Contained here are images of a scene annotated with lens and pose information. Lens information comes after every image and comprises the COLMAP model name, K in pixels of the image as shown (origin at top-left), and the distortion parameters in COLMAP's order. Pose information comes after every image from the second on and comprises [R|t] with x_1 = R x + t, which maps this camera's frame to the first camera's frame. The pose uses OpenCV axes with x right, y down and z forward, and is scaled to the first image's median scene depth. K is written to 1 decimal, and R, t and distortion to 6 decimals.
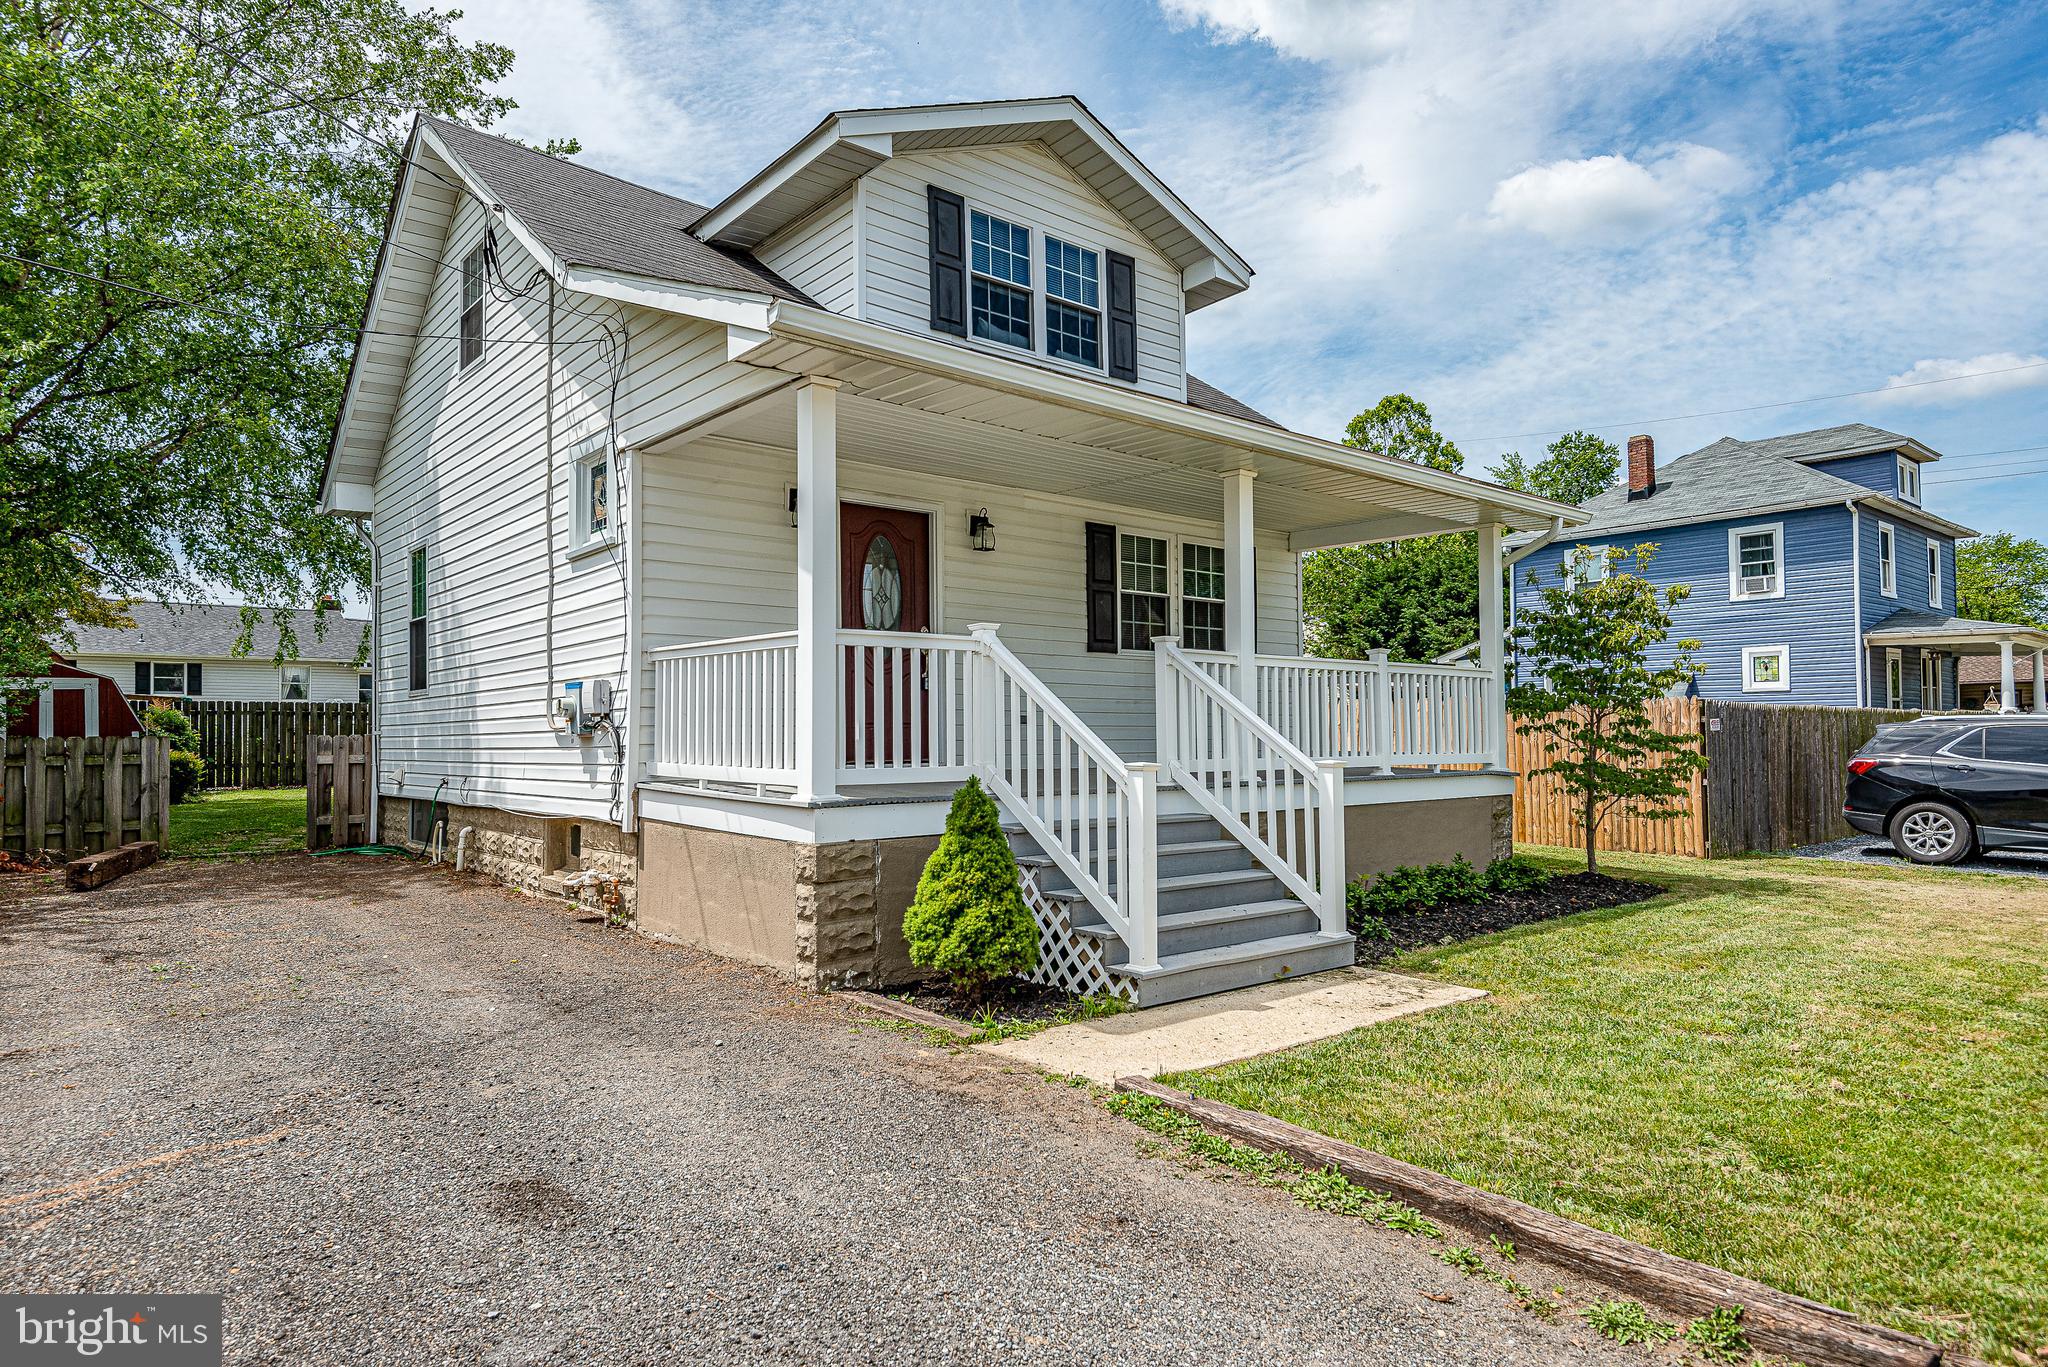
lens RADIAL K [[1222.0, 0, 1033.0], [0, 1222.0, 695.6], [0, 0, 1]] dist [0.005220, 0.001638]
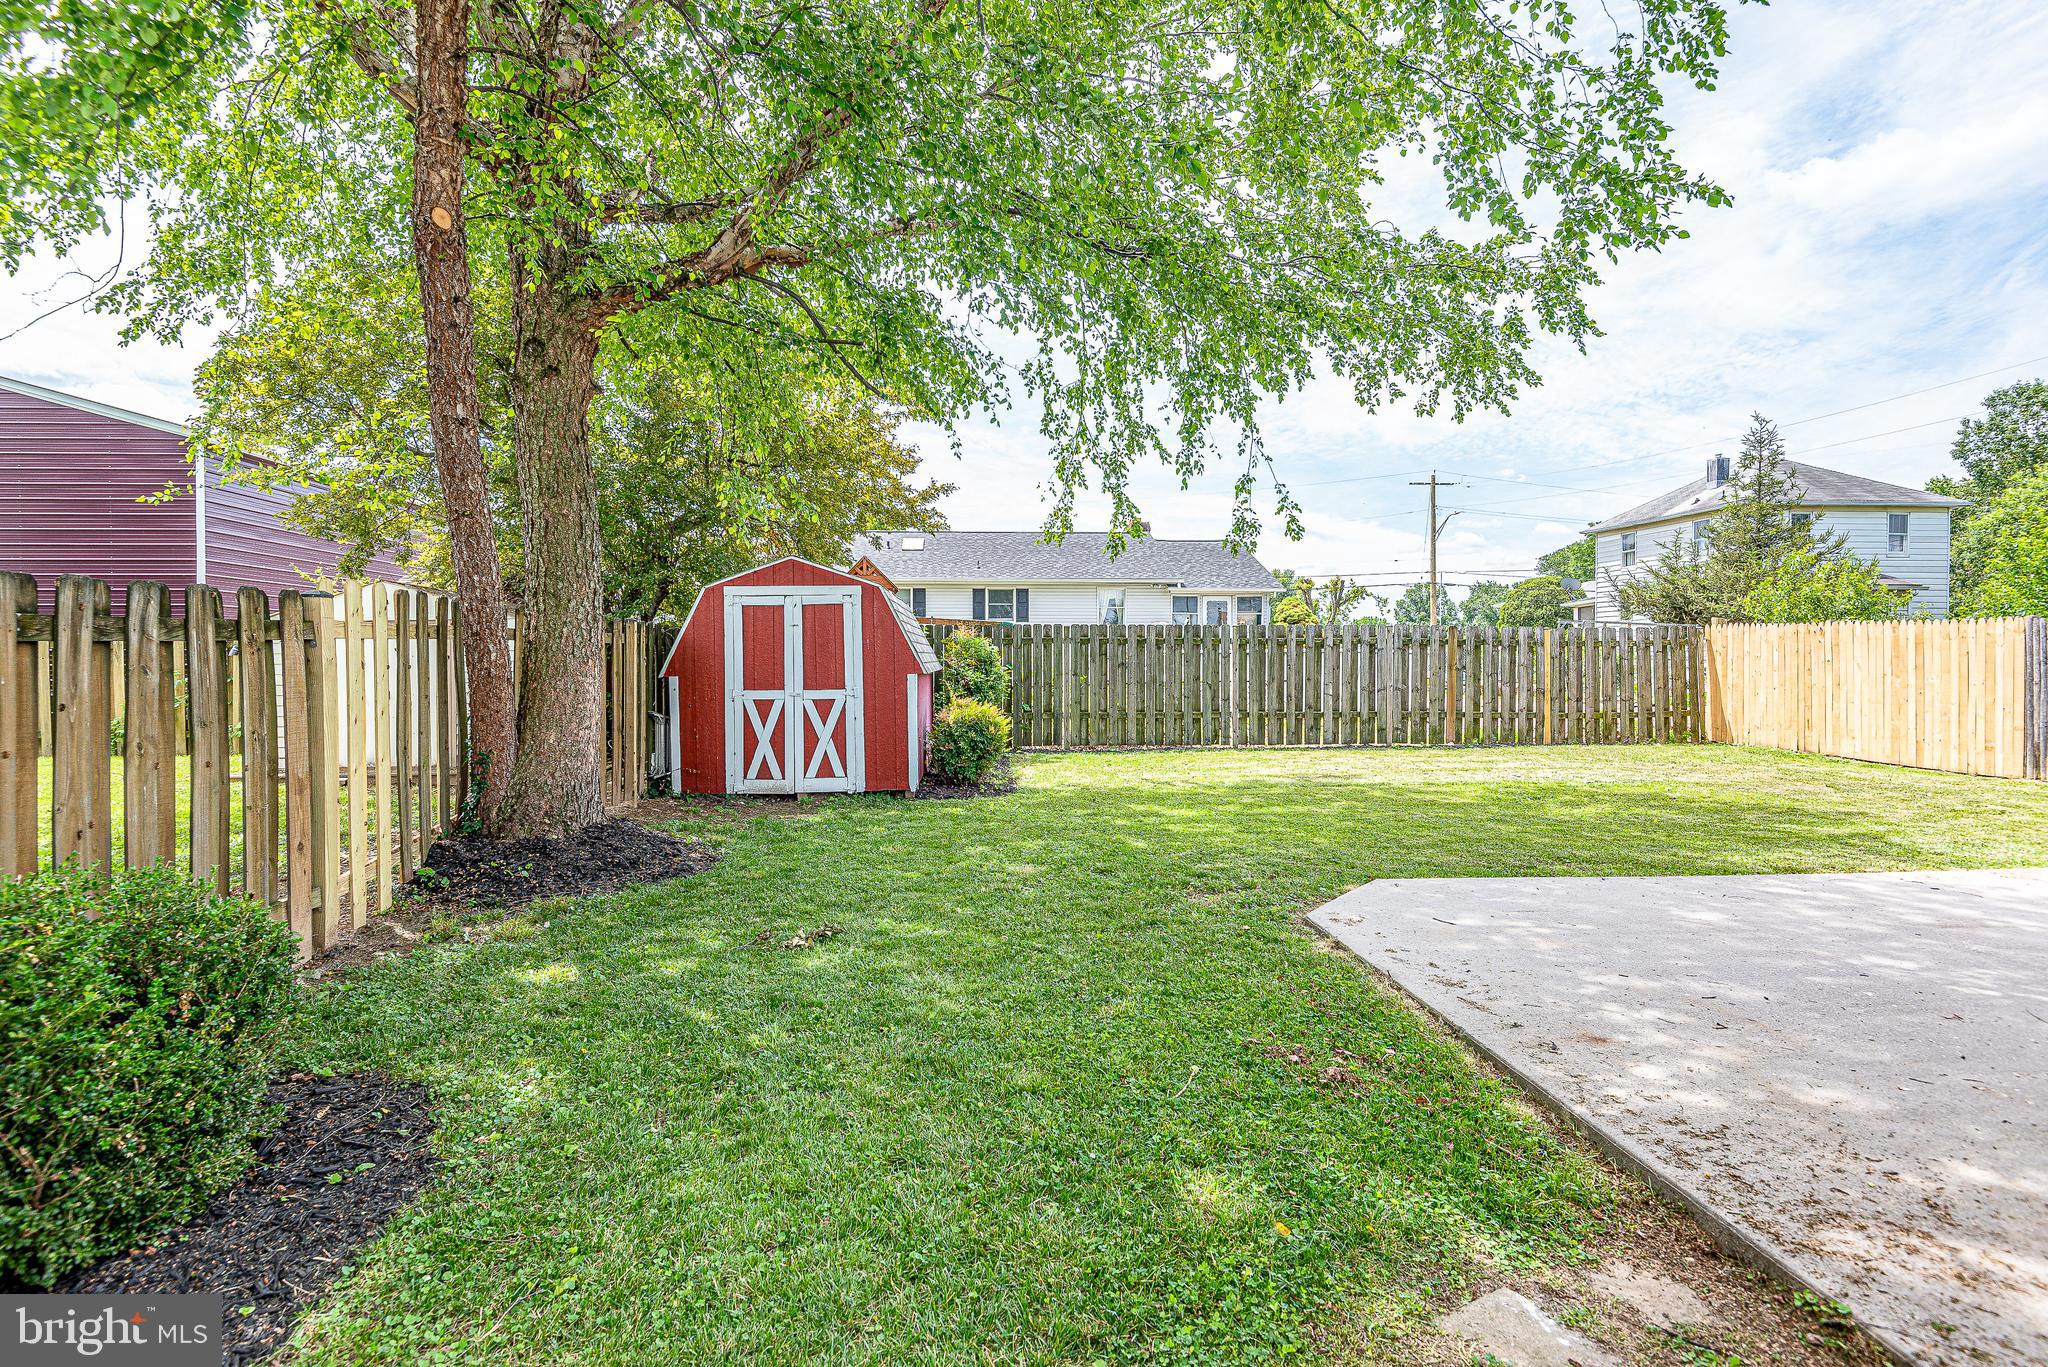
lens RADIAL K [[1005.5, 0, 1021.5], [0, 1005.5, 672.3], [0, 0, 1]] dist [0.000087, 0.000000]
pose [[0.815331, 0.011705, -0.578877, -0.336834], [0.017701, 0.998824, 0.045129, 0.006100], [0.578724, -0.047042, 0.814165, 0.524568]]
